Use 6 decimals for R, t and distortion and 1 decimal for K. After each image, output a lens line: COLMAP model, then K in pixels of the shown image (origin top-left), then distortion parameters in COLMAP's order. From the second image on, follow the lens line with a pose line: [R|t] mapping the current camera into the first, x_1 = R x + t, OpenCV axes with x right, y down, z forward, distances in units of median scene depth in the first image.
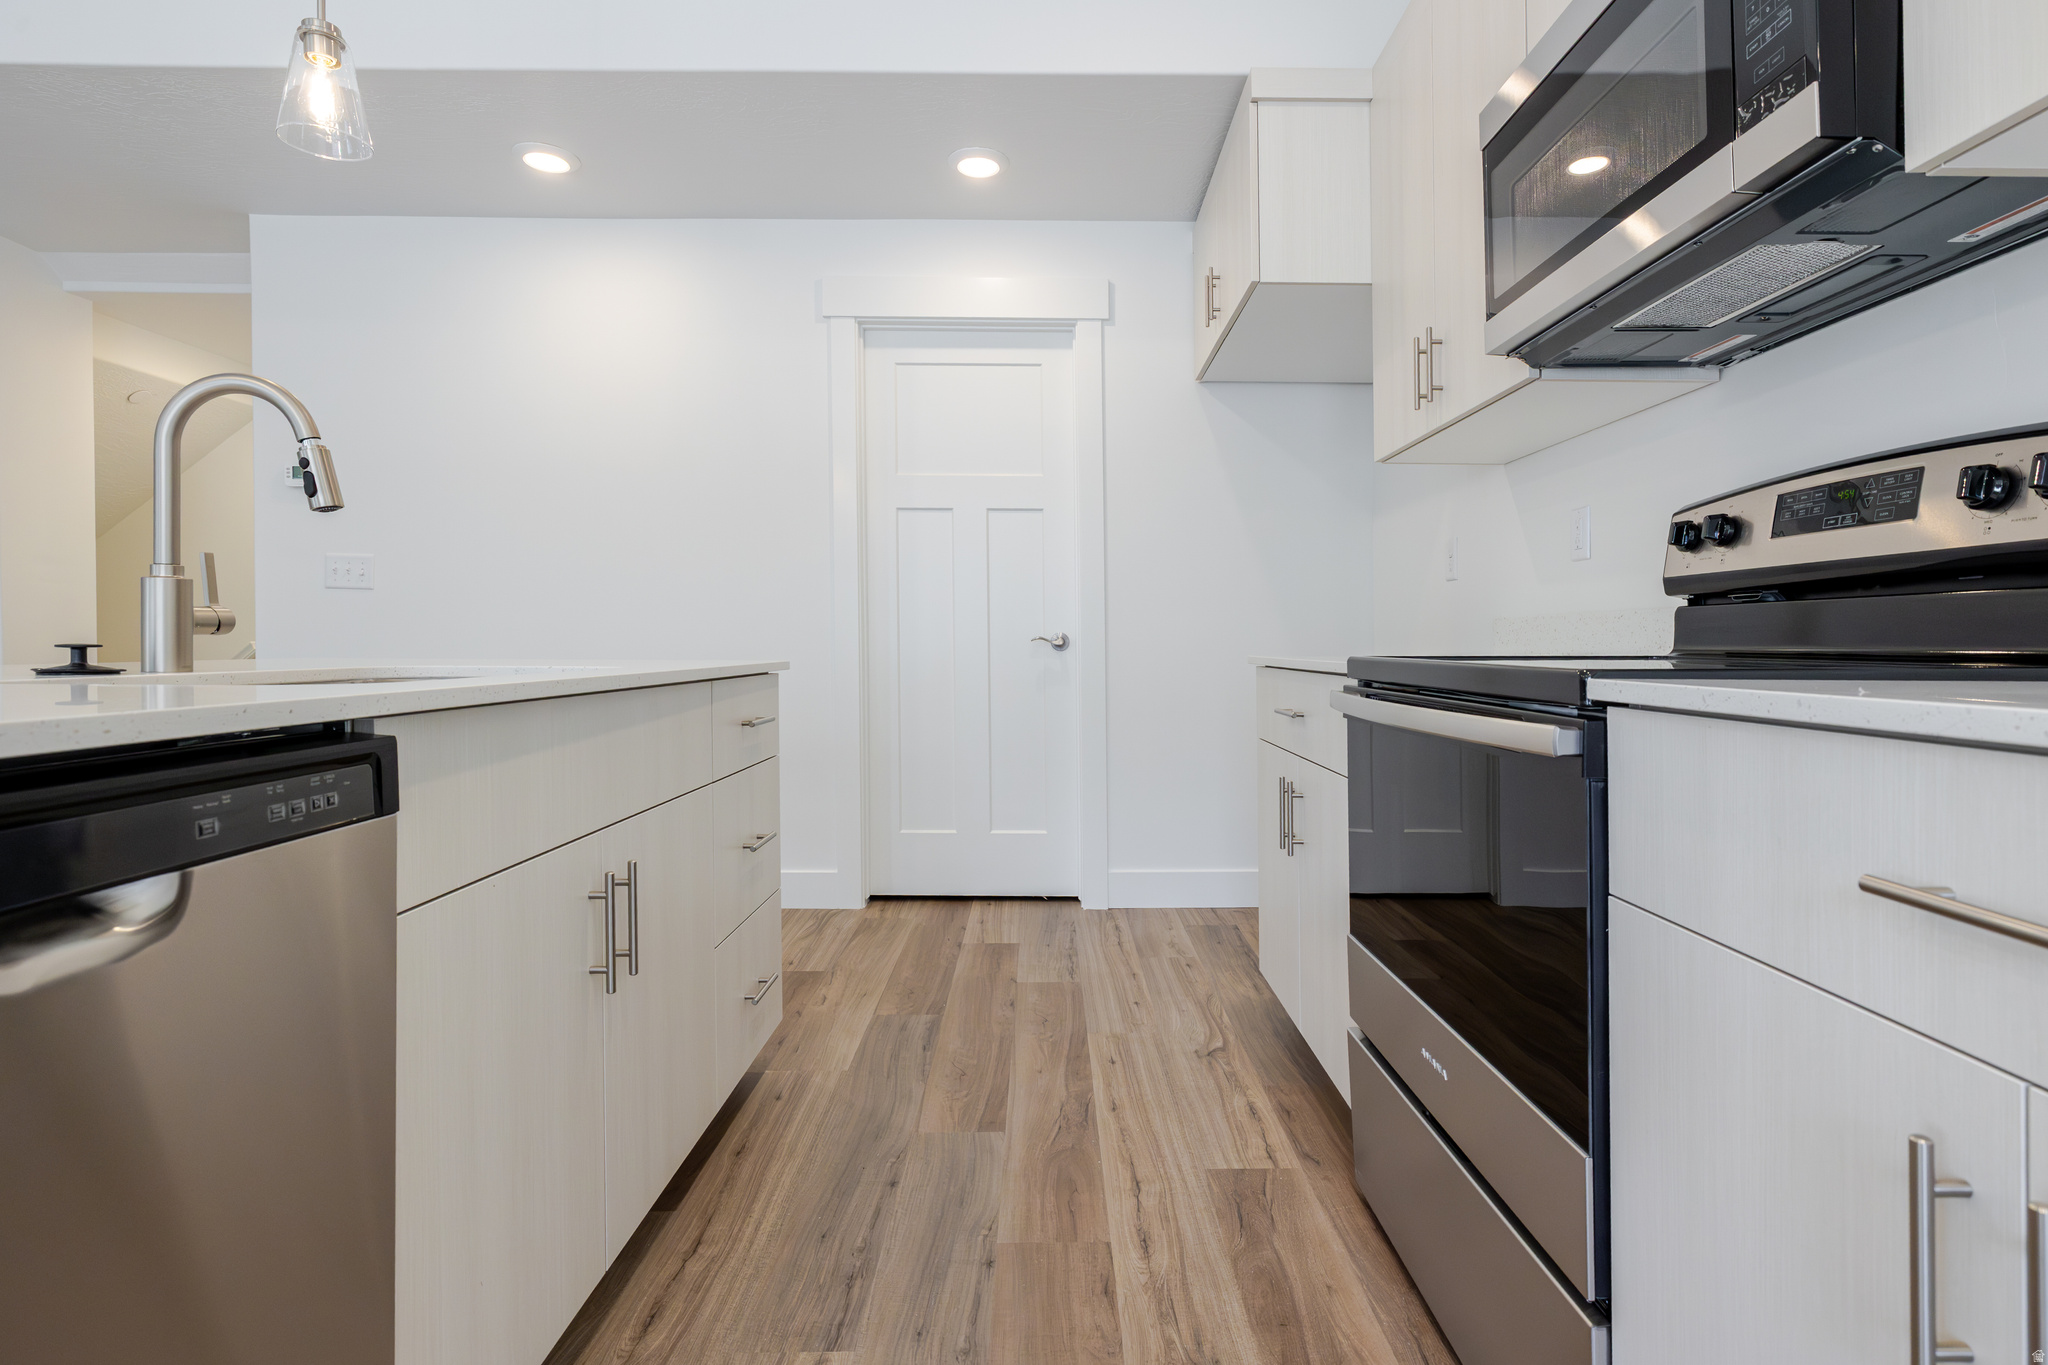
lens RADIAL K [[1074.5, 0, 977.5], [0, 1074.5, 623.5], [0, 0, 1]] dist [-0.001837, 0.000132]
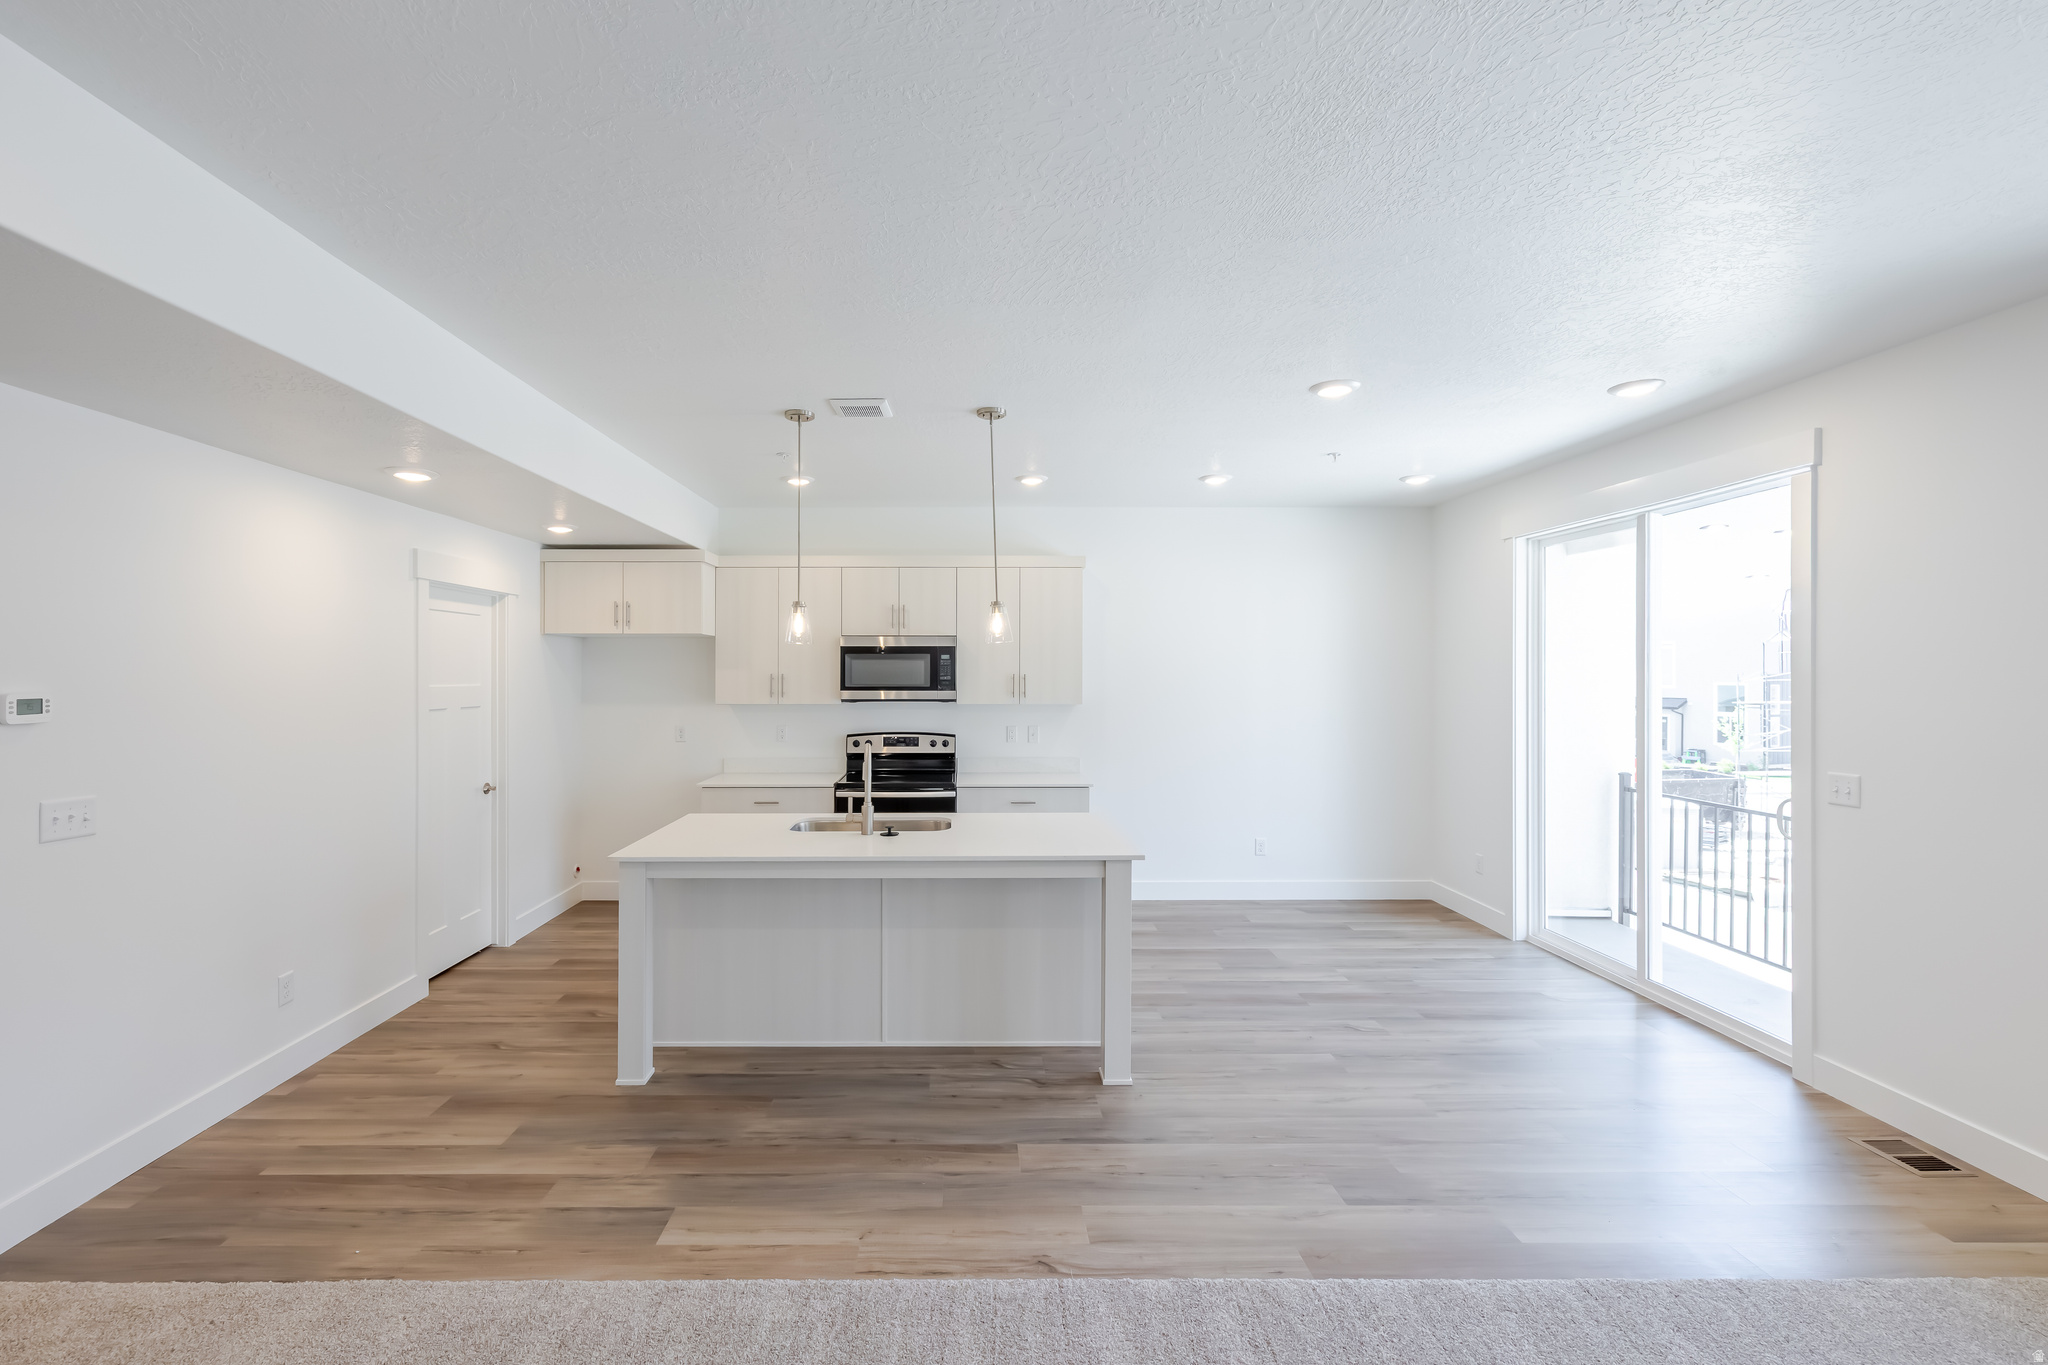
lens RADIAL K [[896.3, 0, 969.1], [0, 896.3, 660.9], [0, 0, 1]] dist [0.002397, 0.000232]
pose [[-0.066495, 0.019808, 0.997590, -2.202918], [-0.009163, 0.999749, -0.020461, -0.259487], [-0.997745, -0.010501, -0.066297, 0.604104]]
